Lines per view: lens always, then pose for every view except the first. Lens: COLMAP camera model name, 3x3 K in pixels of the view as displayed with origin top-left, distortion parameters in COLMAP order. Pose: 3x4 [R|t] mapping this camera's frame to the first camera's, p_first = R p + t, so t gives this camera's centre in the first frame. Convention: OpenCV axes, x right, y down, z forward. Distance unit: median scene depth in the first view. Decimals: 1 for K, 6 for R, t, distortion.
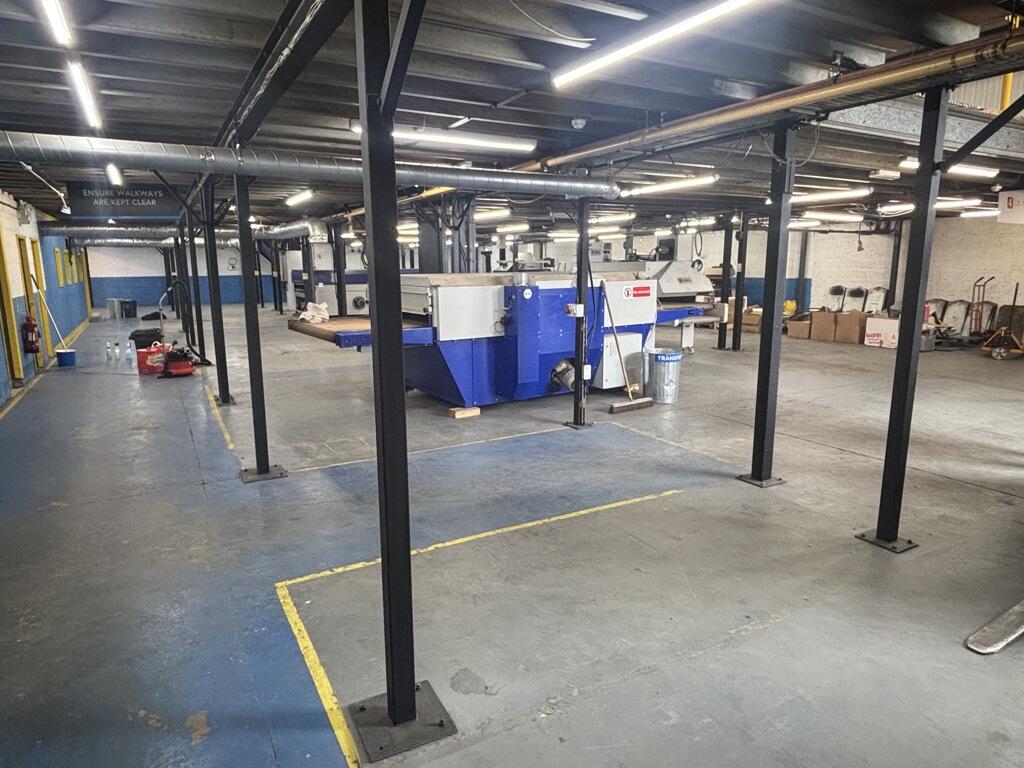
lens RADIAL K [[635.2, 0, 512.0], [0, 635.2, 384.0], [0, 0, 1]] dist [0.001029, -0.000433]
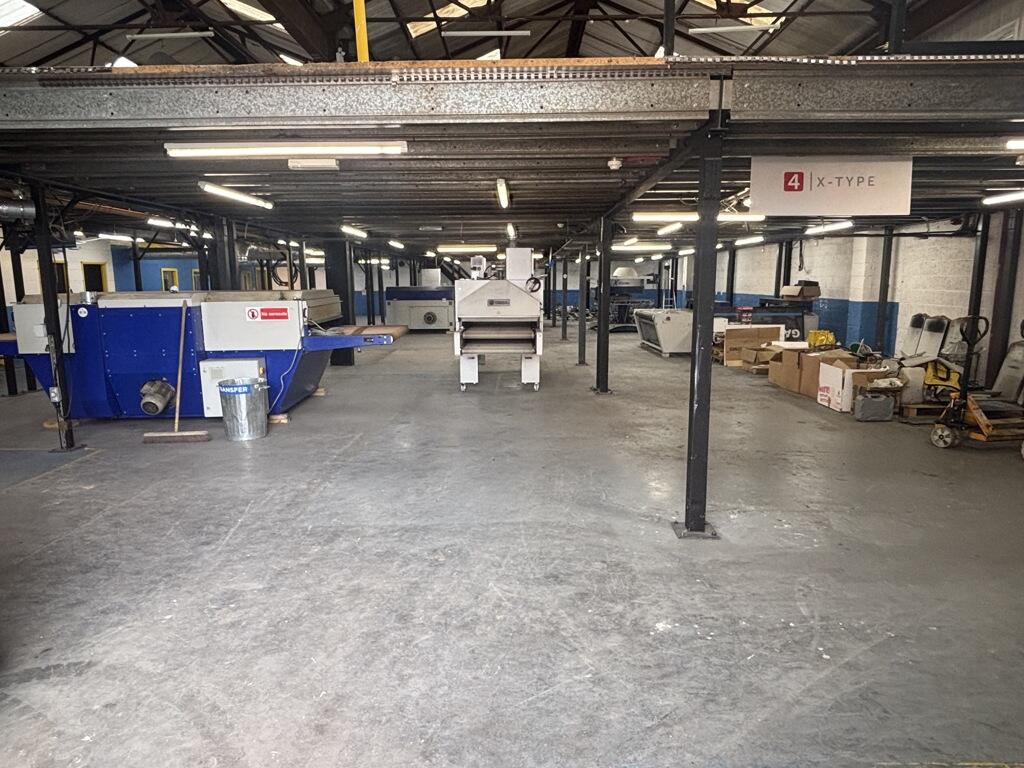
lens RADIAL K [[635.2, 0, 512.0], [0, 635.2, 384.0], [0, 0, 1]] dist [0.001029, -0.000433]
pose [[0.863107, 0.080920, -0.498495, 0.713382], [-0.093906, 0.995581, -0.000981, -0.058771], [0.496213, 0.047659, 0.866892, 0.301485]]
